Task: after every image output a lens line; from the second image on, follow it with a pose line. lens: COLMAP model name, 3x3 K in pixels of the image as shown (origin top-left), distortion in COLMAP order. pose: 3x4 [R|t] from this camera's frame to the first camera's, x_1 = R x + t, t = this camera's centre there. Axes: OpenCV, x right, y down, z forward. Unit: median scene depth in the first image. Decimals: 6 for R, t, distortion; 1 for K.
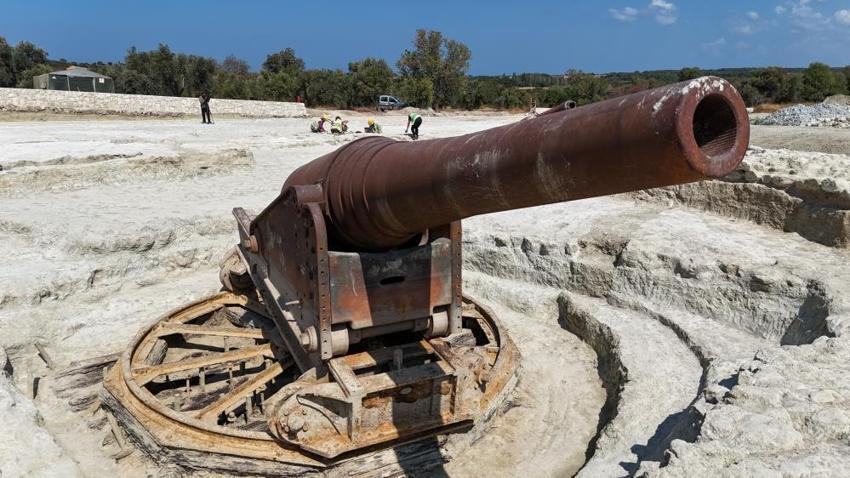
lens RADIAL K [[632.1, 0, 424.9], [0, 632.1, 241.4], [0, 0, 1]] dist [0.046708, -0.027766]
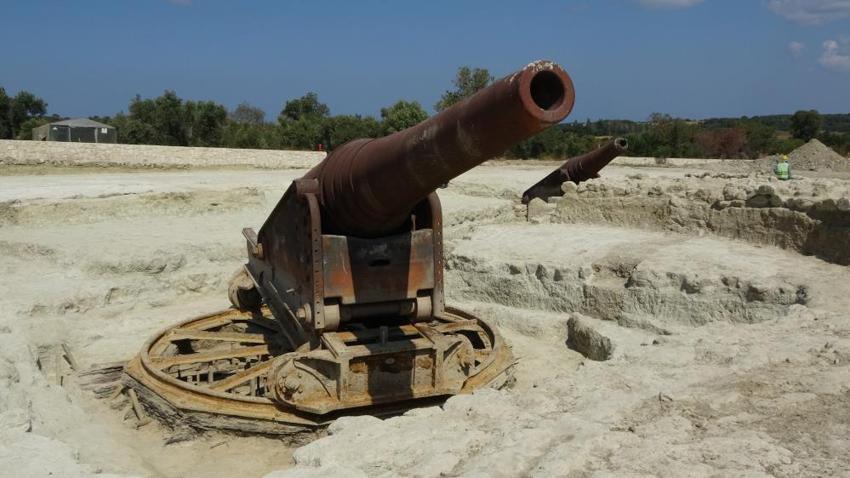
lens RADIAL K [[800.1, 0, 420.0], [0, 800.1, 246.2], [0, 0, 1]] dist [-0.024524, 0.000000]
pose [[0.997305, -0.003306, -0.073295, 0.079027], [-0.004401, 0.994490, -0.104739, 0.112751], [0.073237, 0.104779, 0.991795, -0.258482]]
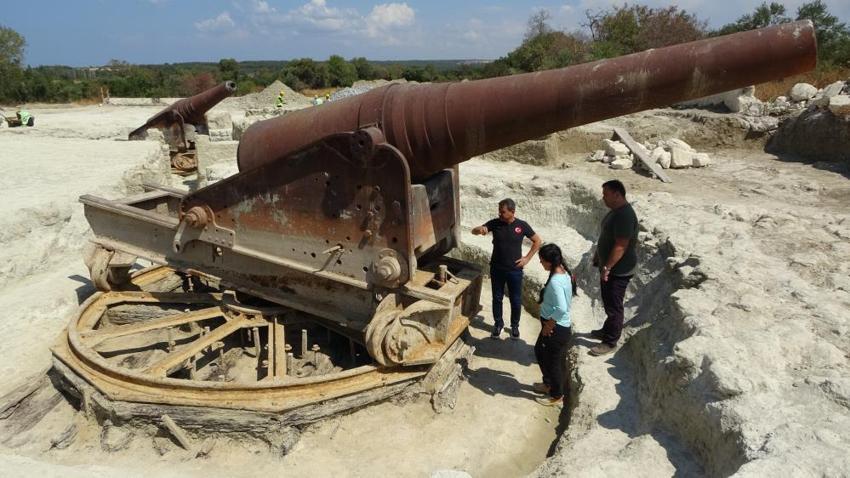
lens RADIAL K [[607.1, 0, 425.3], [0, 607.1, 239.4], [0, 0, 1]] dist [-0.007554, -0.001496]
pose [[0.763189, -0.182200, 0.619956, -0.477102], [0.168743, 0.982329, 0.080969, 0.017409], [-0.623754, 0.042818, 0.780447, 0.085232]]
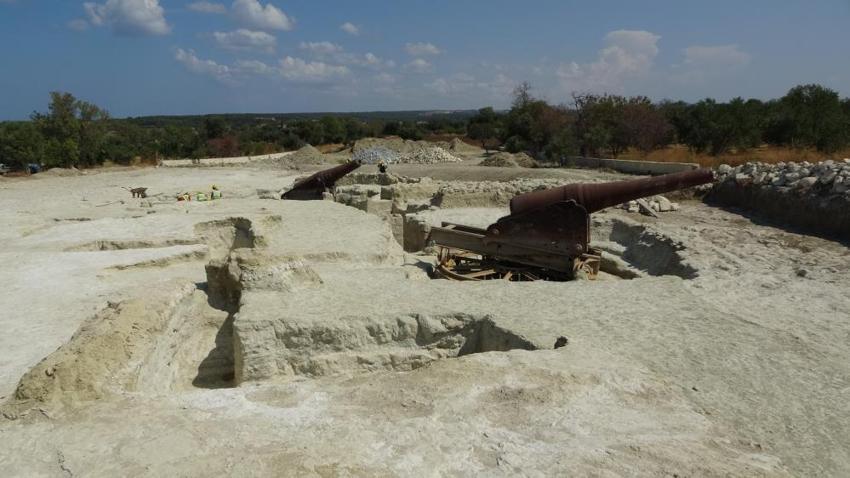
lens RADIAL K [[607.1, 0, 430.1], [0, 607.1, 235.6], [0, 0, 1]] dist [-0.007554, -0.001496]
pose [[0.717617, -0.144065, 0.681374, -1.694883], [0.188900, 0.981958, 0.008672, -0.042894], [-0.670330, 0.122489, 0.731884, -0.443881]]
